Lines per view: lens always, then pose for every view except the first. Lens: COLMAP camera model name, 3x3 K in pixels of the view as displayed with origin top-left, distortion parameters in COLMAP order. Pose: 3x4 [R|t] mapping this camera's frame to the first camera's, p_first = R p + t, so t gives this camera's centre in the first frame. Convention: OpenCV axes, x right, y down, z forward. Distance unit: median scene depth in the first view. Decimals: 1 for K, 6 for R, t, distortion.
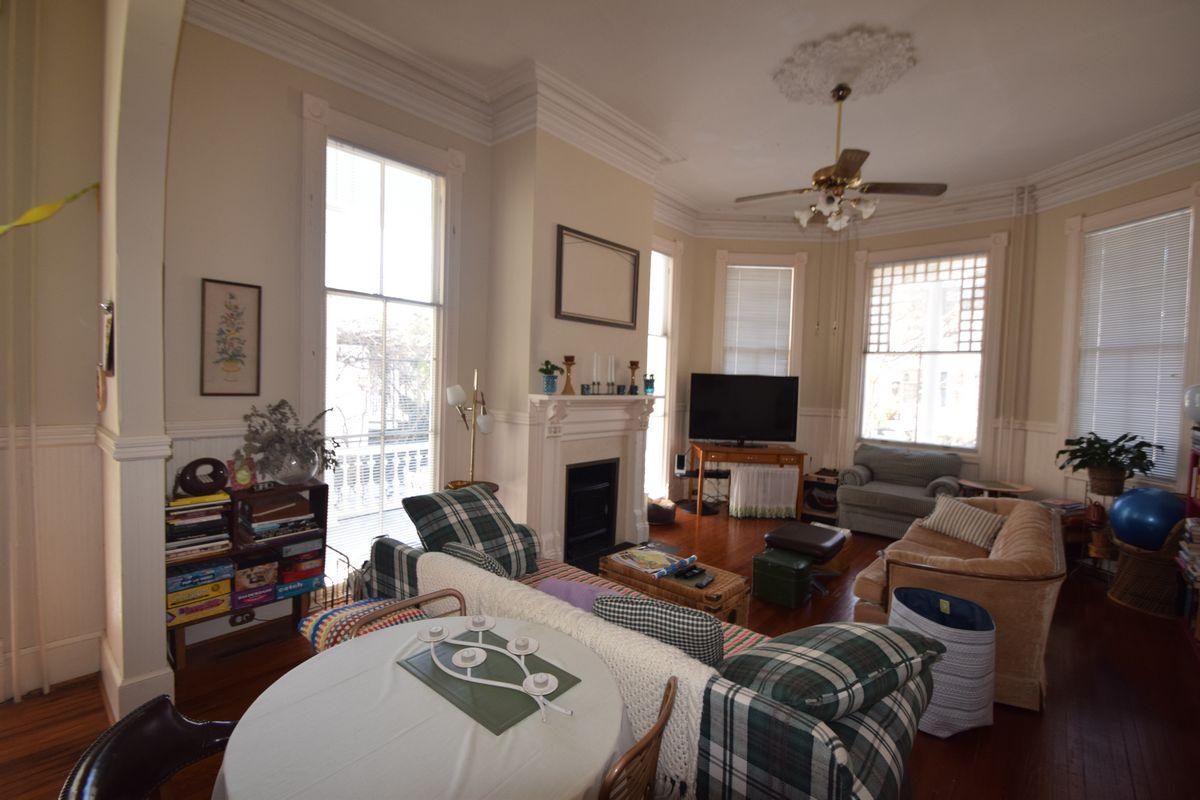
lens RADIAL K [[529.8, 0, 596.7], [0, 529.8, 398.8], [0, 0, 1]] dist [-0.001643, -0.002305]
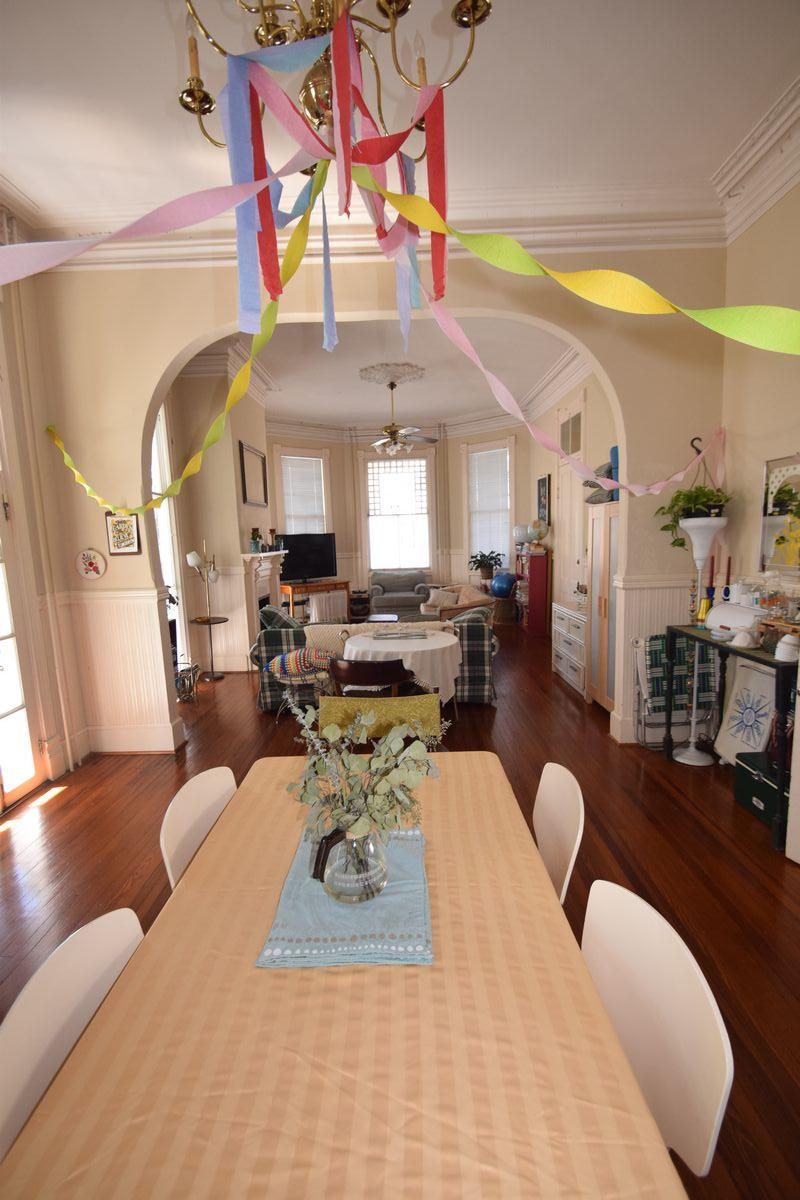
lens RADIAL K [[529.8, 0, 405.0], [0, 529.8, 604.1], [0, 0, 1]] dist [-0.001643, -0.002305]
pose [[0.755360, -0.141530, 0.639845, -1.058217], [0.083426, 0.989223, 0.120323, -0.014702], [-0.649979, -0.037507, 0.759026, -0.665841]]
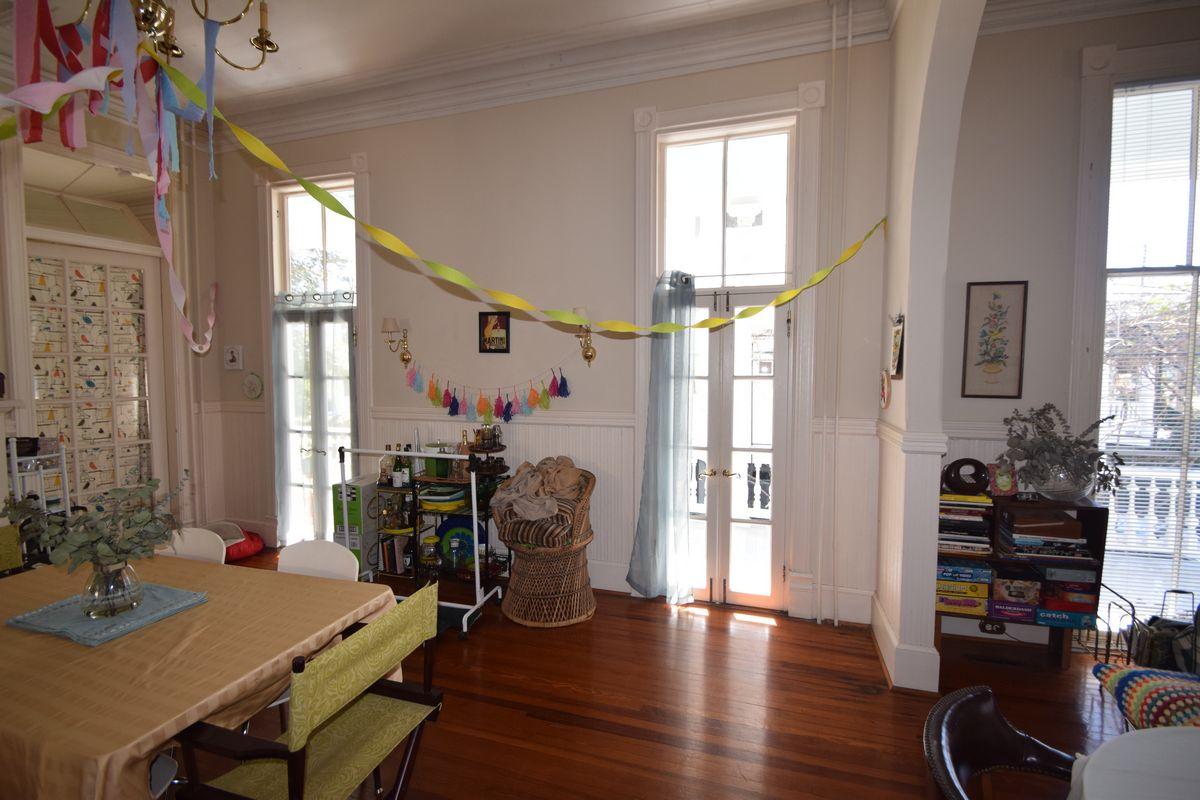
lens RADIAL K [[529.8, 0, 605.5], [0, 529.8, 398.6], [0, 0, 1]] dist [-0.001643, -0.002305]
pose [[0.422573, 0.023082, -0.906035, -0.102213], [-0.027682, 0.999538, 0.012553, 0.002804], [0.905906, 0.019776, 0.423016, -0.060894]]
